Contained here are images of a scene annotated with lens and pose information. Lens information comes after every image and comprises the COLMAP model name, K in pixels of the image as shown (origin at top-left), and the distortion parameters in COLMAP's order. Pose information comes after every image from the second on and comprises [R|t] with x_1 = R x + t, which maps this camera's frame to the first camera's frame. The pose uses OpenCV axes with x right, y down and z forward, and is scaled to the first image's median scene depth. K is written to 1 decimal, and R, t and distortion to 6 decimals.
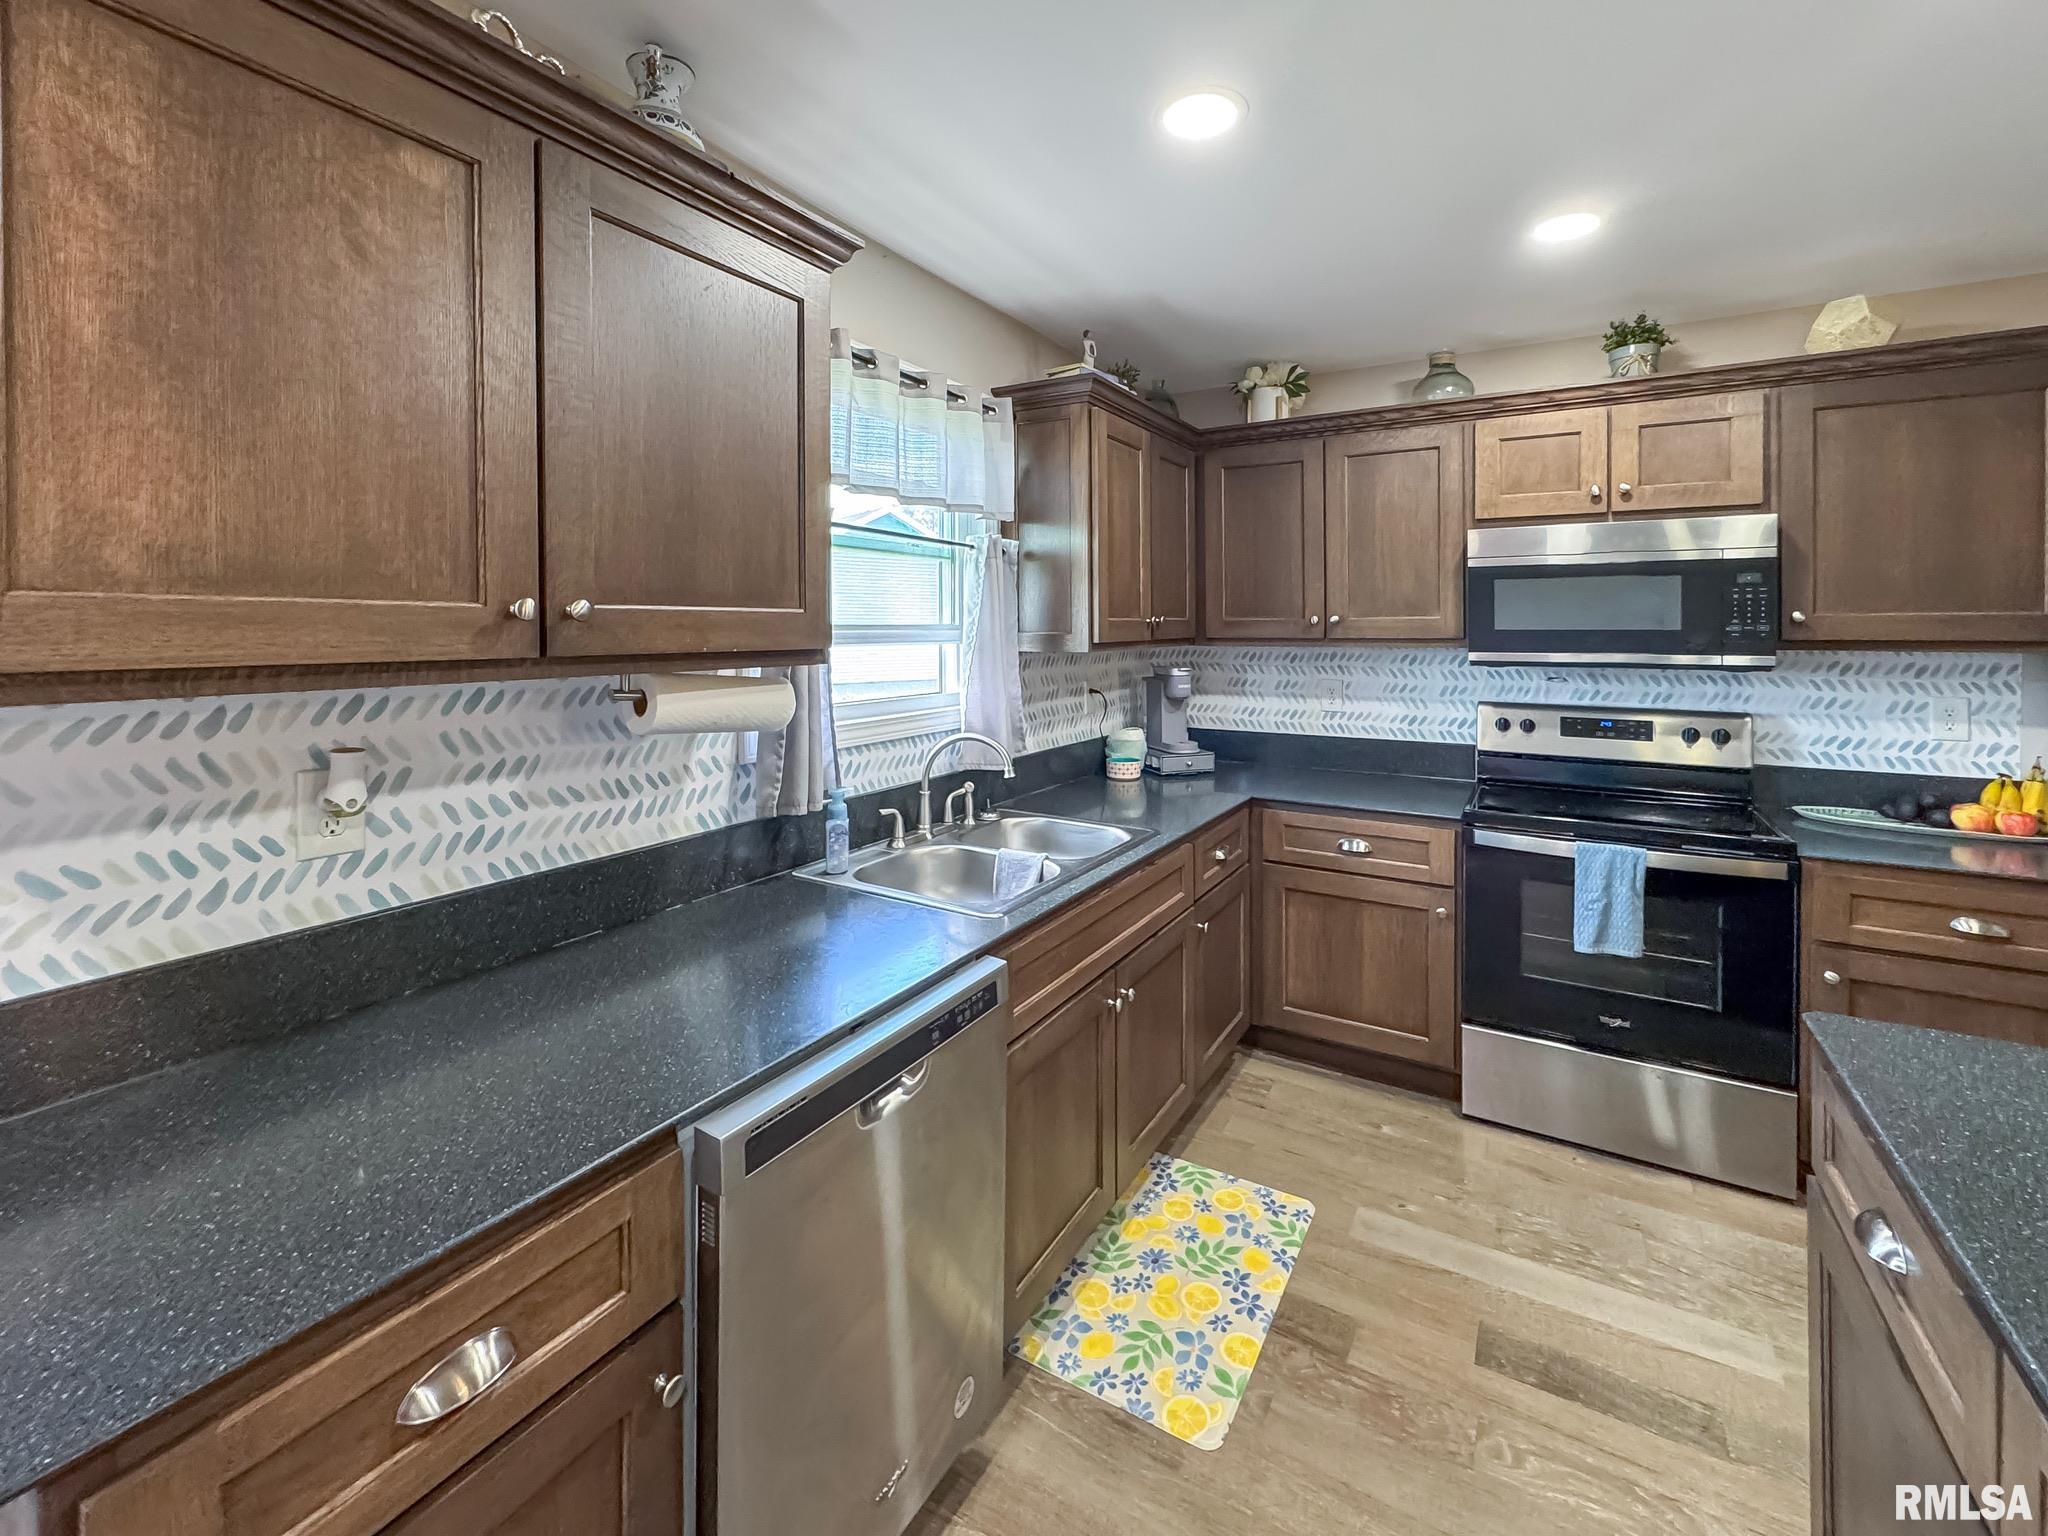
lens RADIAL K [[856.6, 0, 1034.7], [0, 856.6, 647.4], [0, 0, 1]] dist [-0.006519, 0.001785]
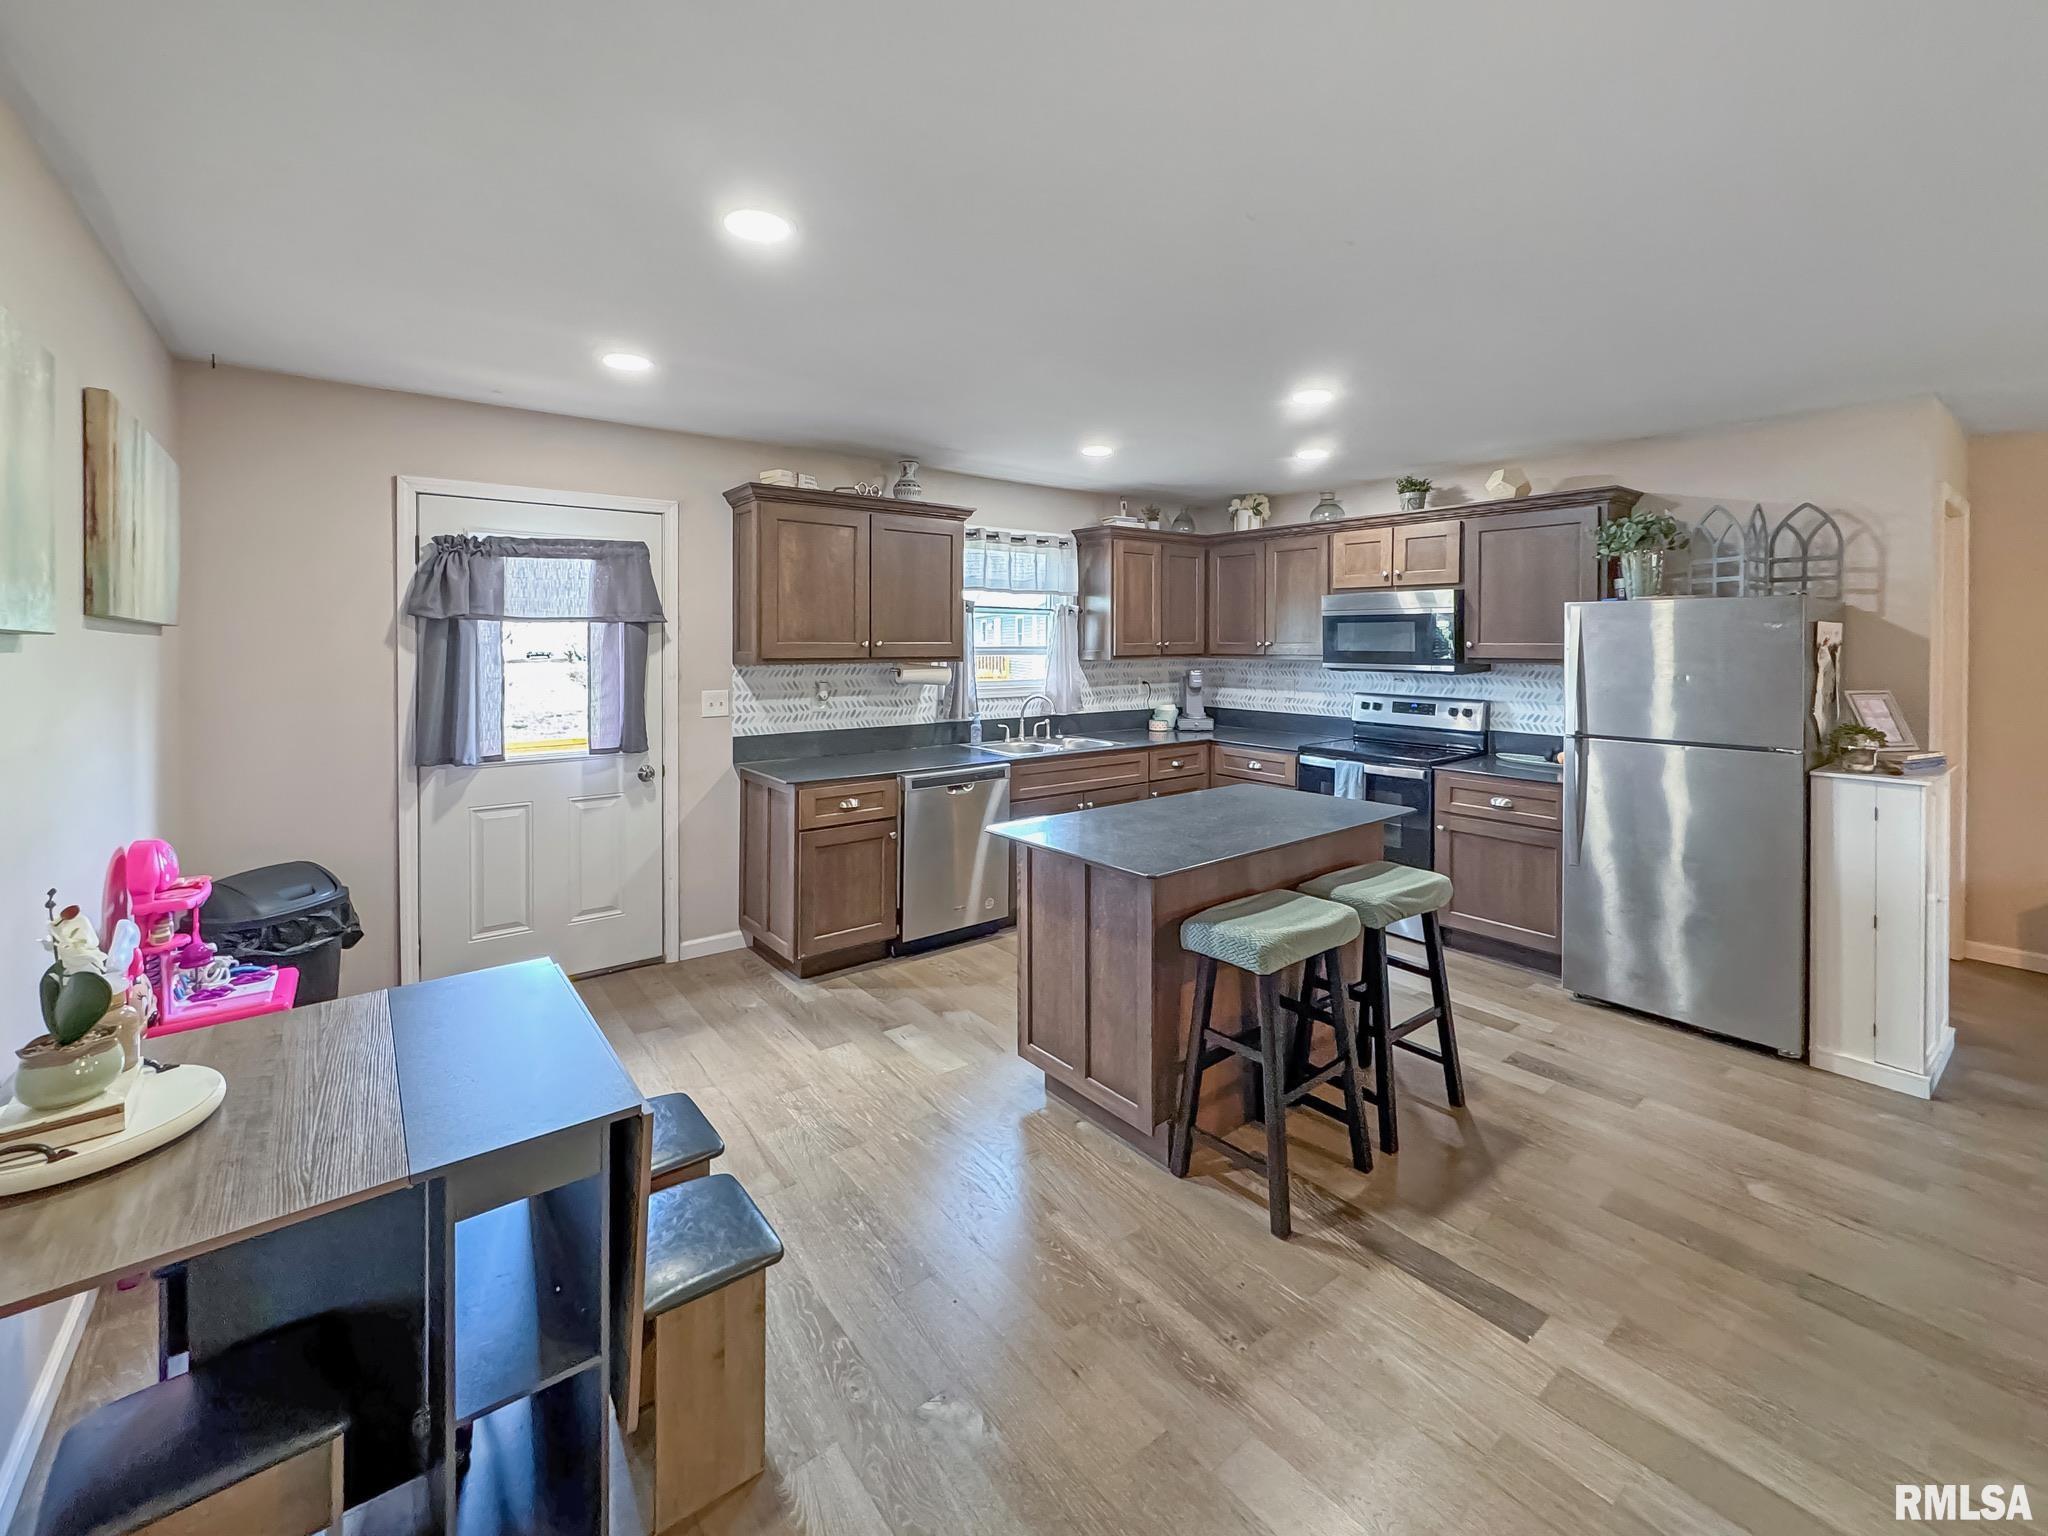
lens RADIAL K [[856.6, 0, 1029.8], [0, 856.6, 657.3], [0, 0, 1]] dist [-0.006519, 0.001785]
pose [[0.935621, 0.009989, -0.352863, 0.715889], [-0.011506, 0.999931, -0.002203, 0.006707], [0.352817, 0.006122, 0.935672, -1.156738]]
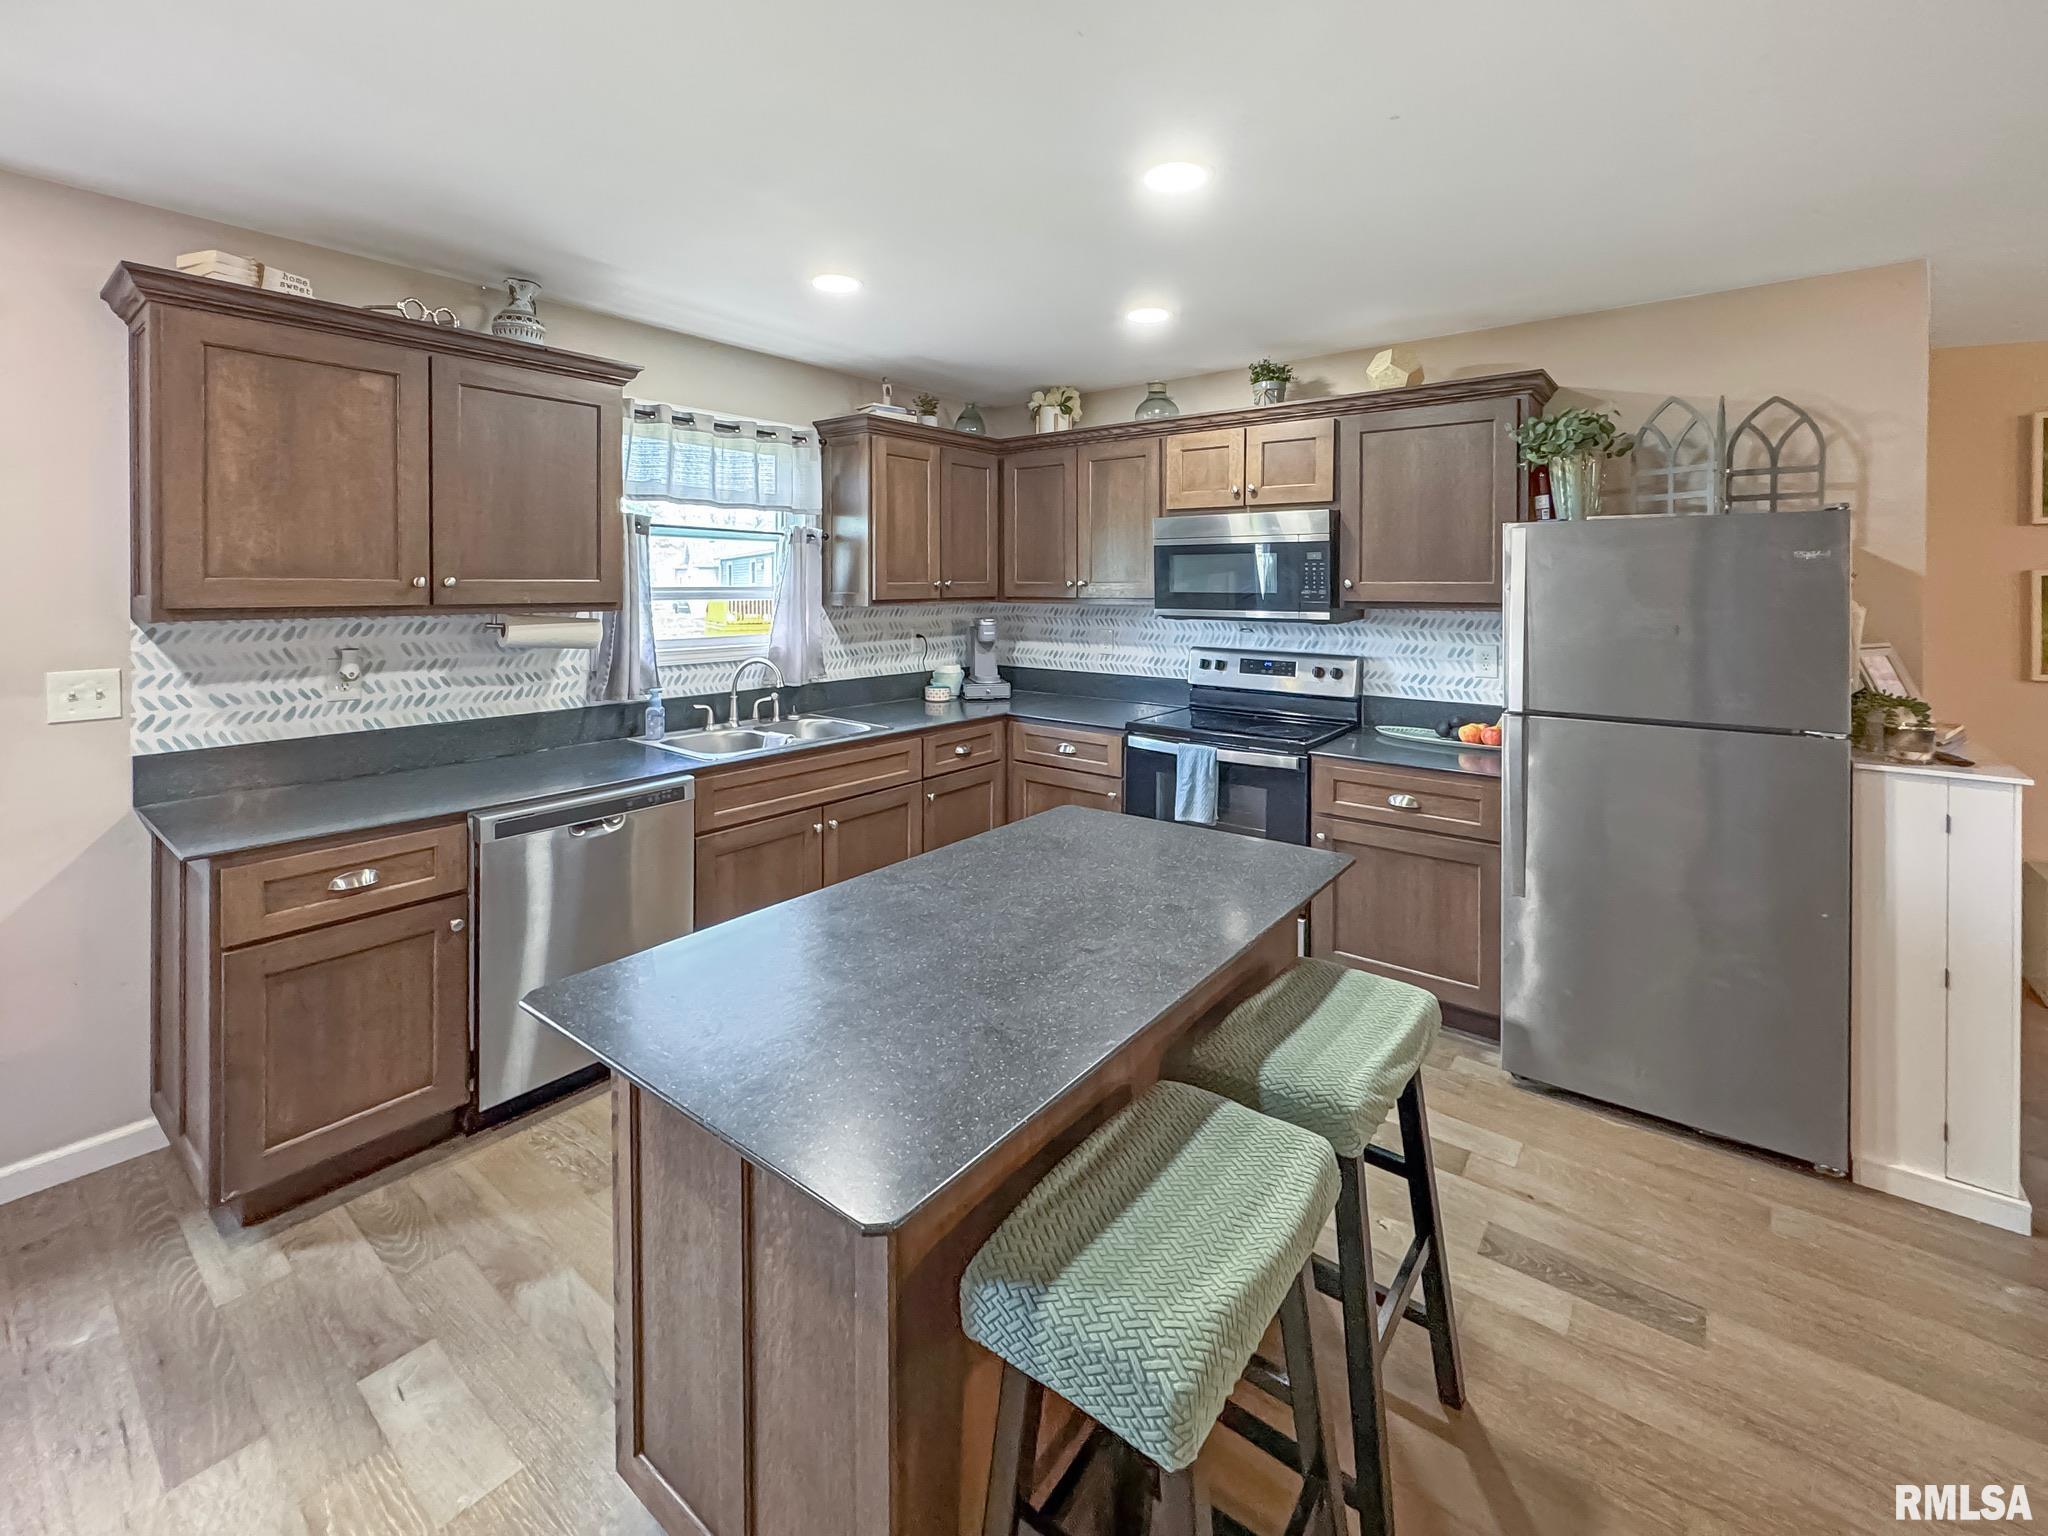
lens RADIAL K [[856.6, 0, 1018.2], [0, 856.6, 603.2], [0, 0, 1]] dist [-0.006519, 0.001785]
pose [[0.991584, 0.006720, -0.129292, 0.592811], [-0.006845, 0.999976, -0.000522, -0.000715], [0.129285, 0.001403, 0.991606, -0.469200]]
